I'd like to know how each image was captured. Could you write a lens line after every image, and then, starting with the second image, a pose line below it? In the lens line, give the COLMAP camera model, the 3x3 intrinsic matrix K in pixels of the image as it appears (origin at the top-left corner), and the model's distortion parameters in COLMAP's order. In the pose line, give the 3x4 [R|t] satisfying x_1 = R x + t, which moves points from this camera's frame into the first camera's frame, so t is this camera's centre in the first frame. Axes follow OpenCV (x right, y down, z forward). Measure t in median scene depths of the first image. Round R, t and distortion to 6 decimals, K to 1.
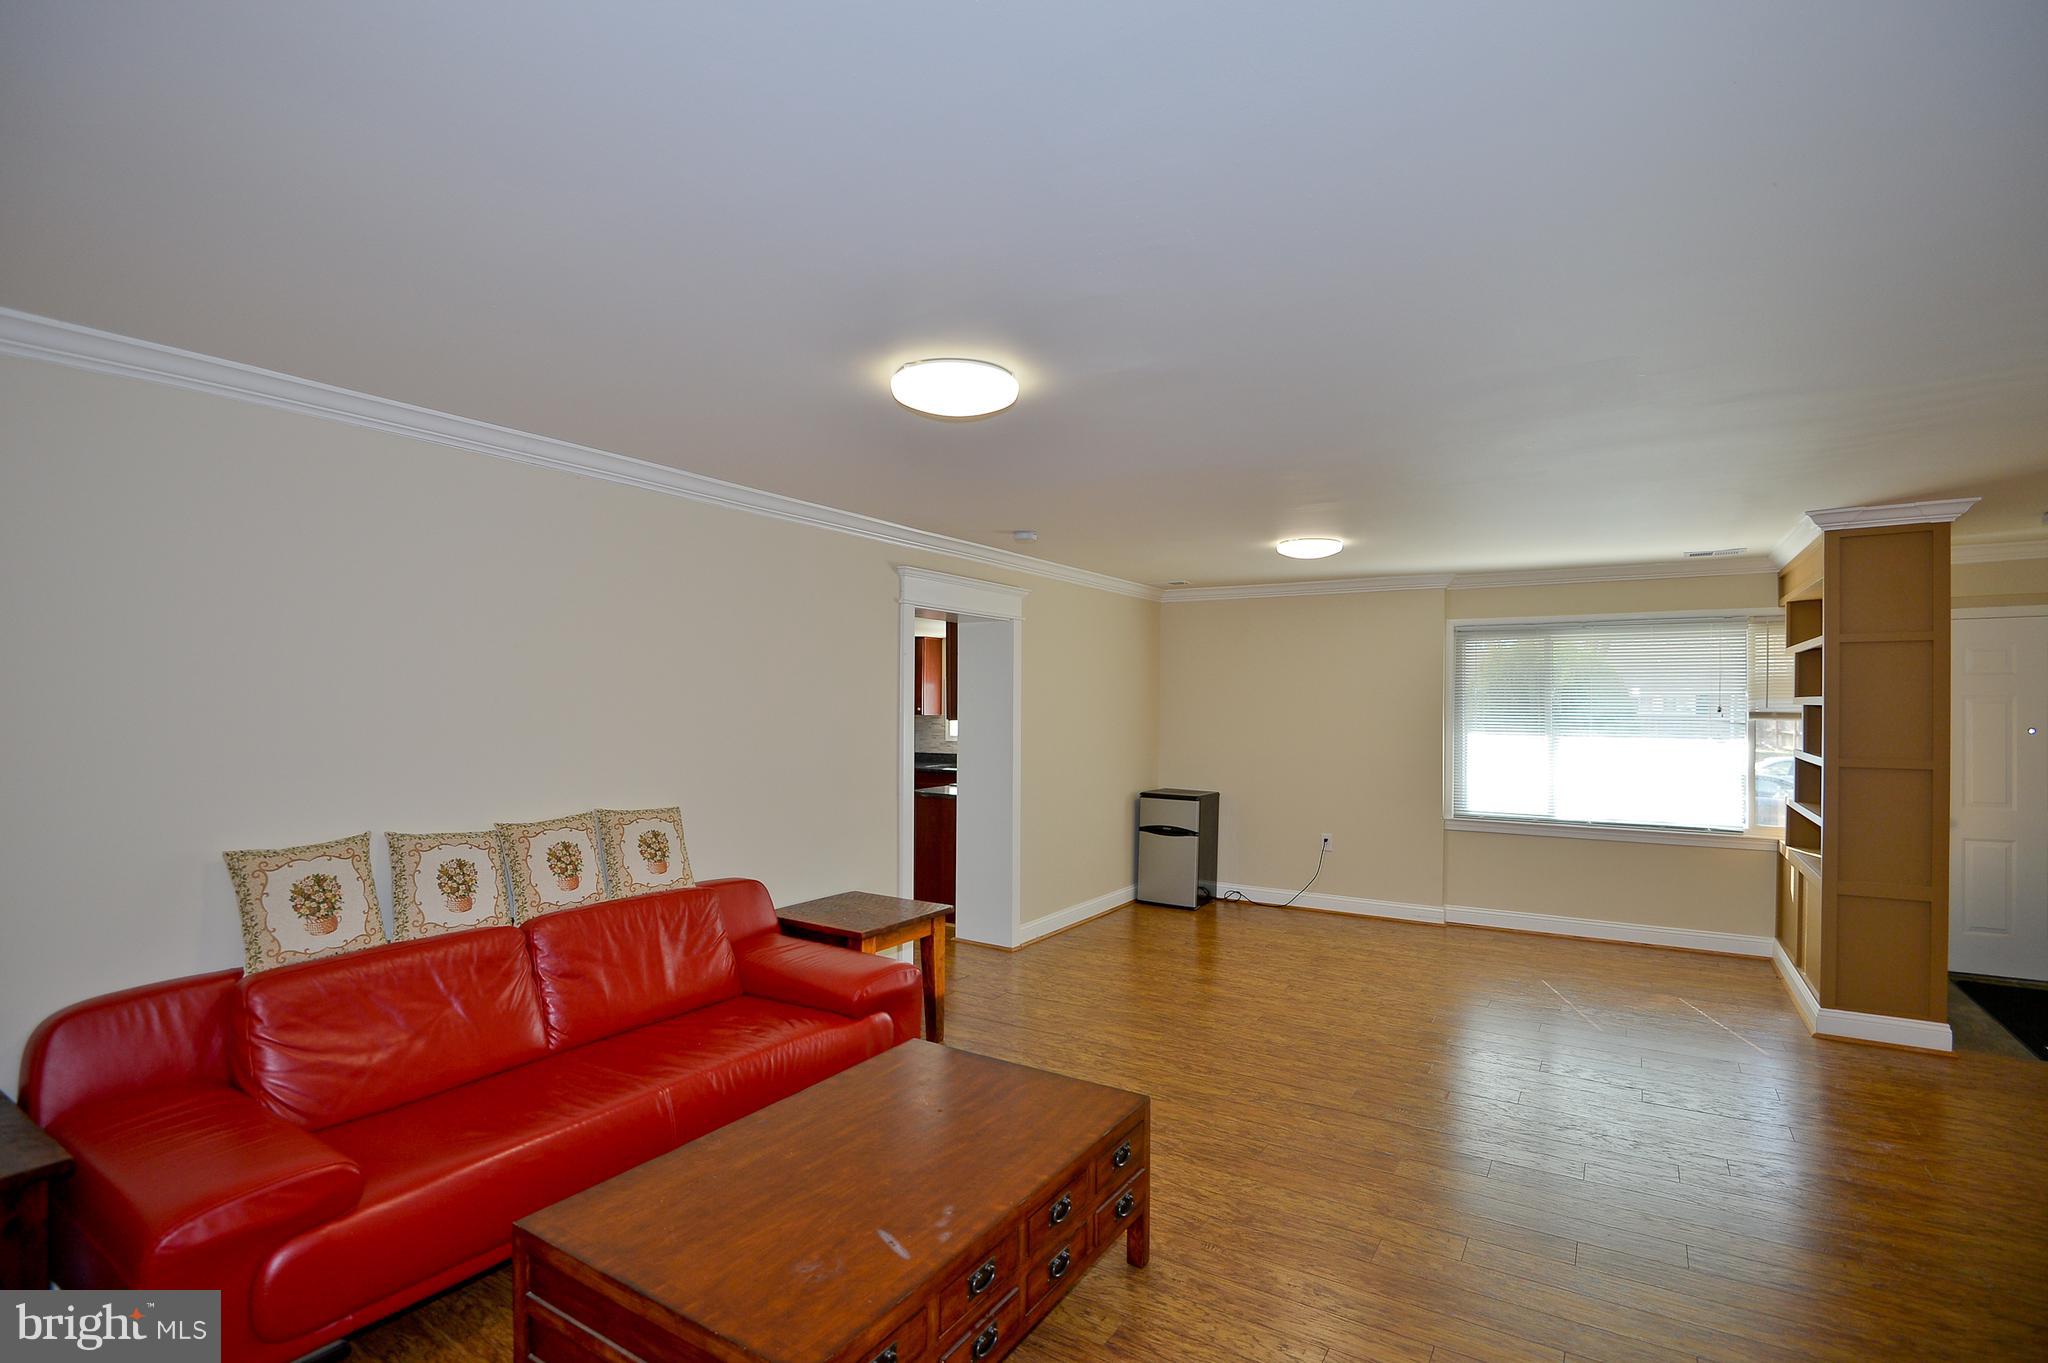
lens RADIAL K [[940.3, 0, 1015.2], [0, 940.3, 702.1], [0, 0, 1]] dist [-0.011792, -0.005296]
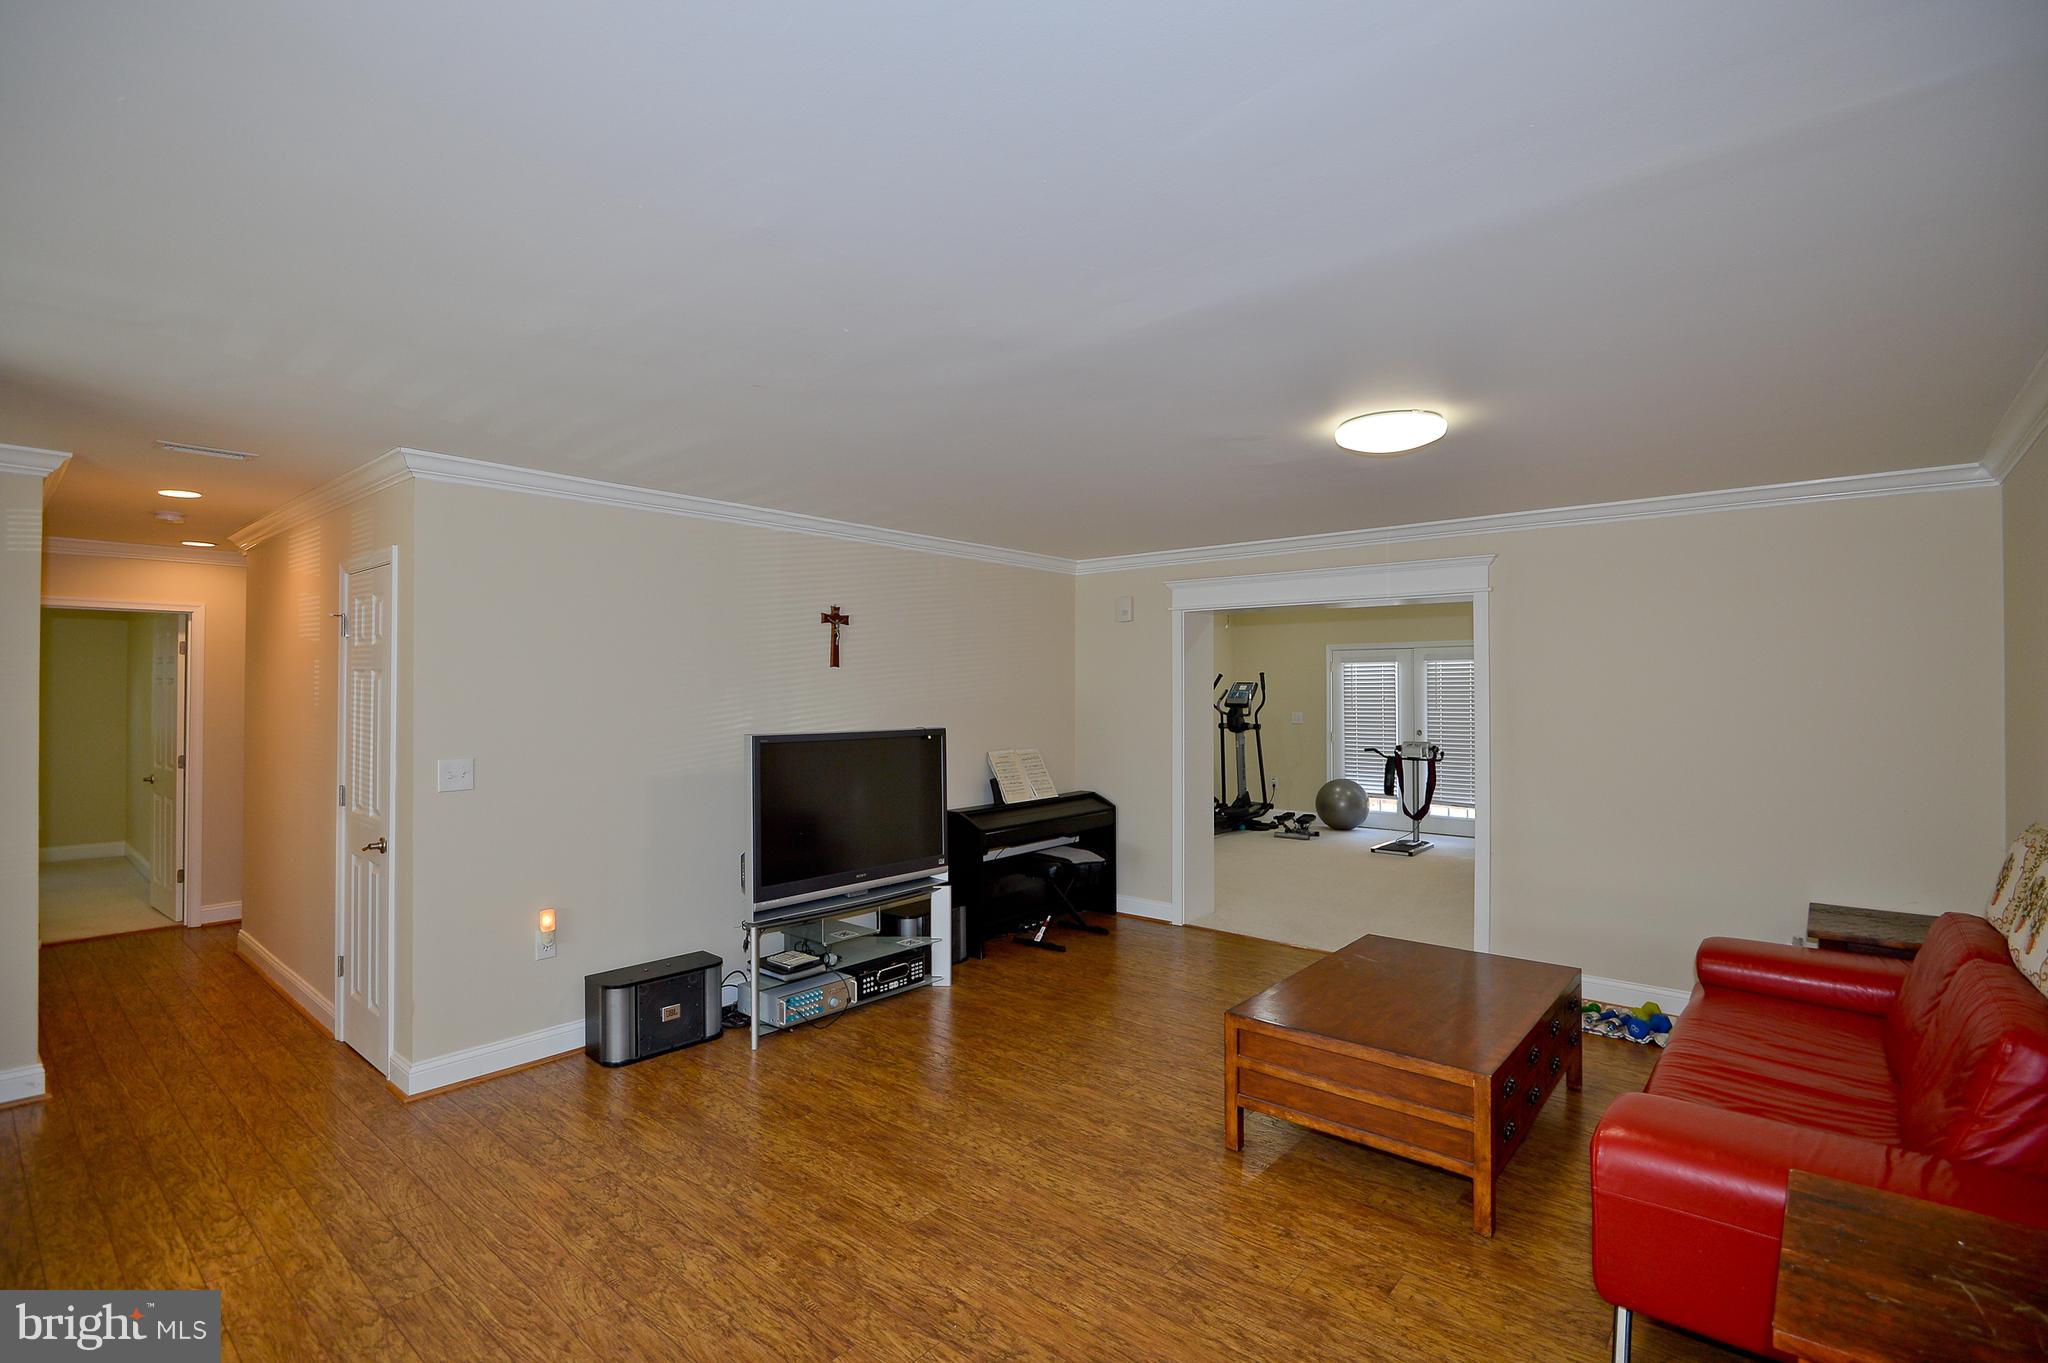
lens RADIAL K [[940.3, 0, 1029.5], [0, 940.3, 678.1], [0, 0, 1]] dist [-0.011792, -0.005296]
pose [[-0.992396, -0.001561, 0.123078, 0.110640], [-0.003133, 0.999916, -0.012579, 0.000883], [-0.123048, -0.012869, -0.992317, 1.009707]]
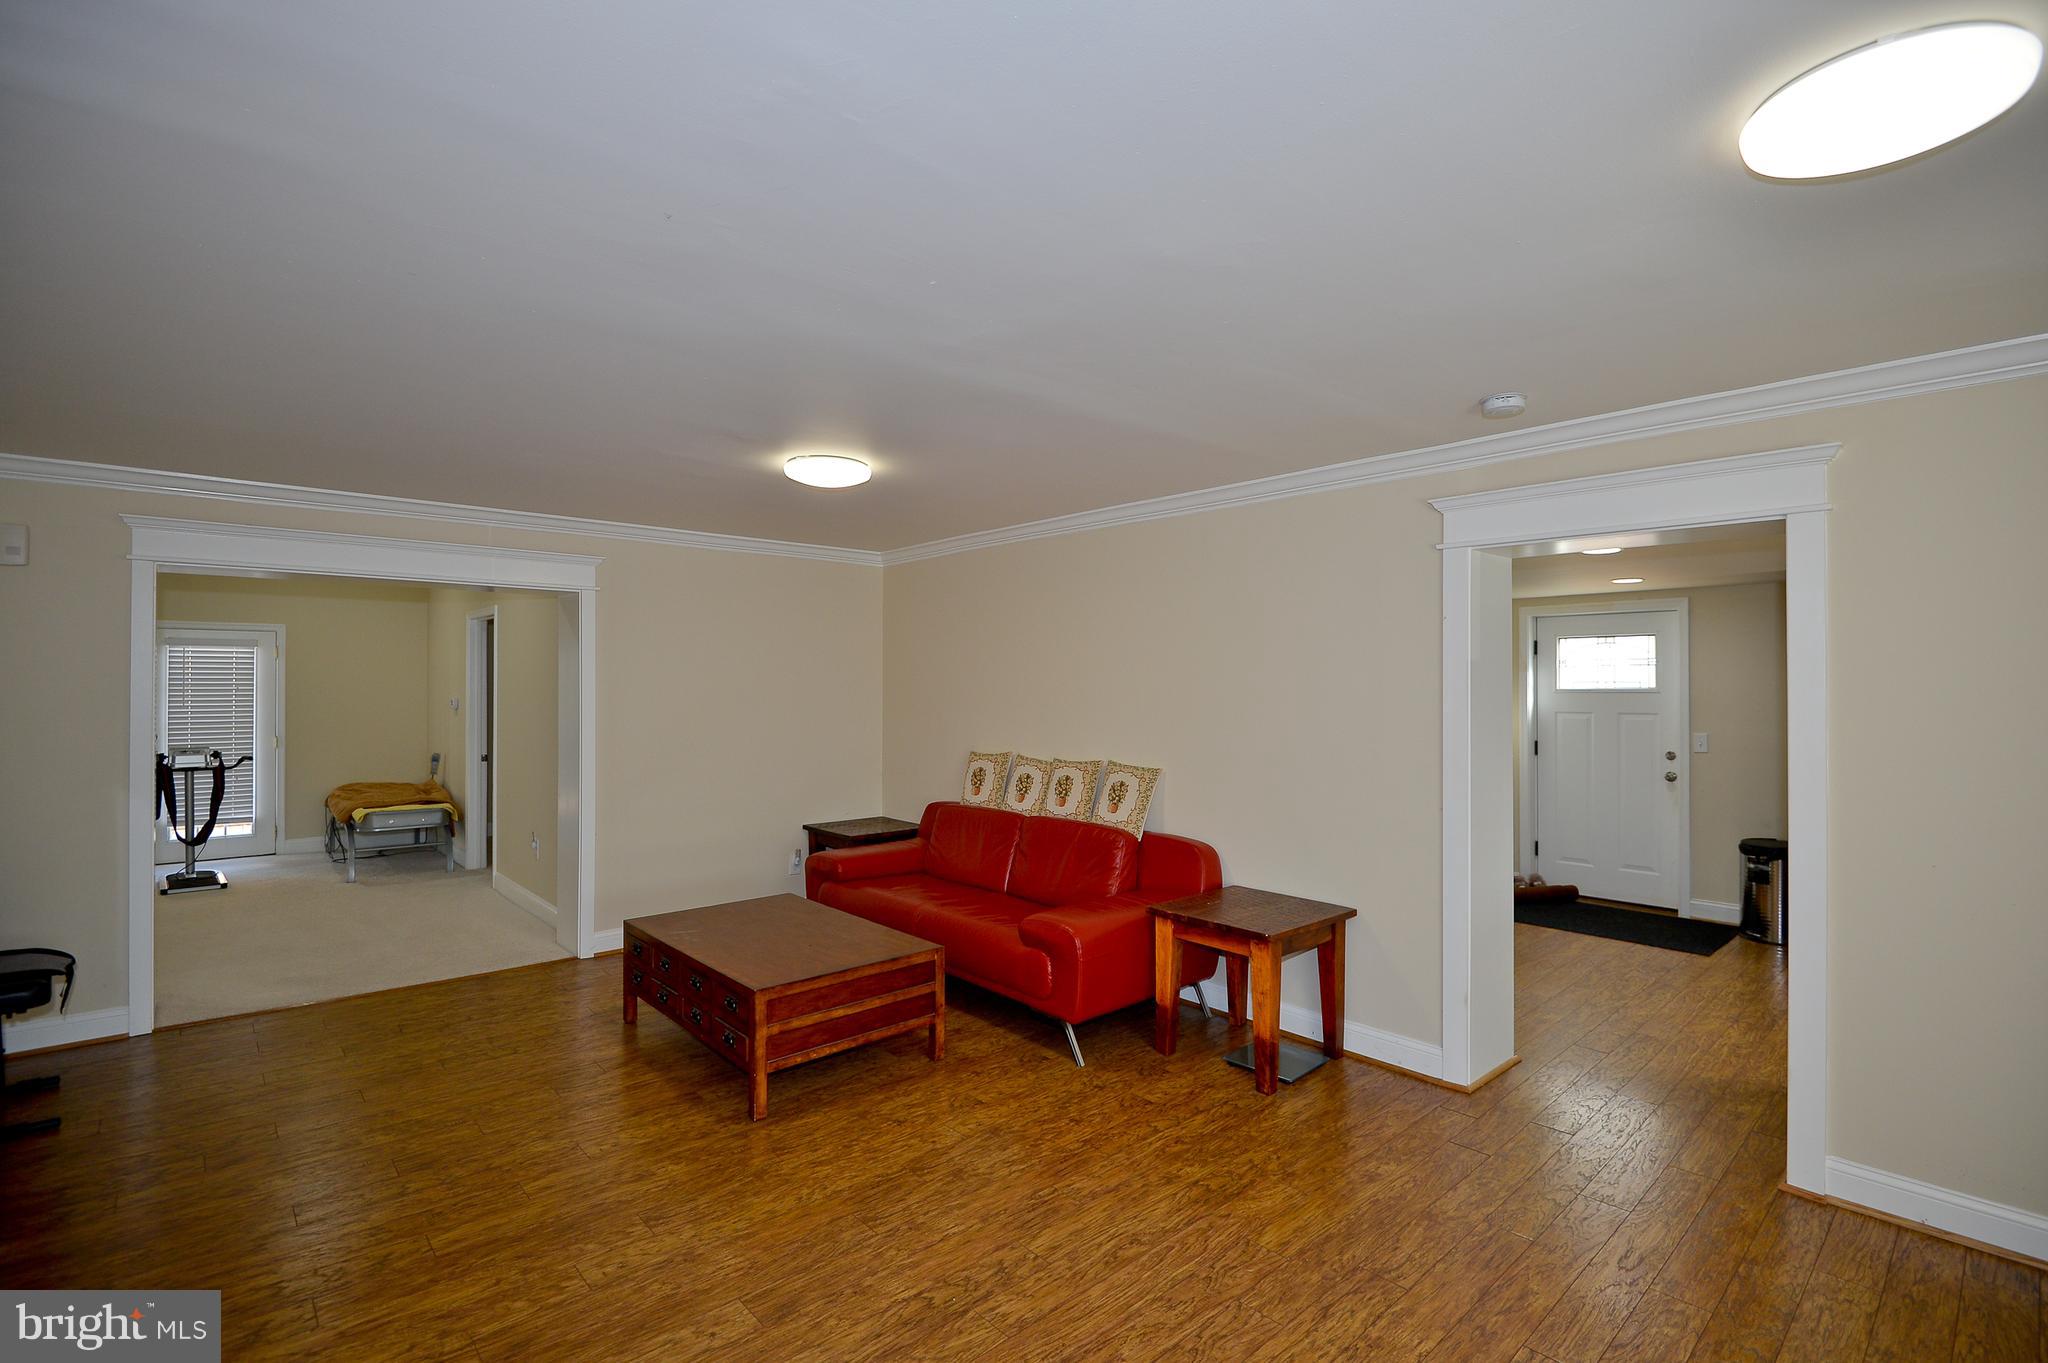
lens RADIAL K [[940.3, 0, 1024.7], [0, 940.3, 676.4], [0, 0, 1]] dist [-0.011792, -0.005296]
pose [[-0.256700, -0.012619, -0.966409, 0.574368], [-0.000773, 0.999917, -0.012851, 0.005572], [0.966491, -0.002552, -0.256688, 0.753530]]
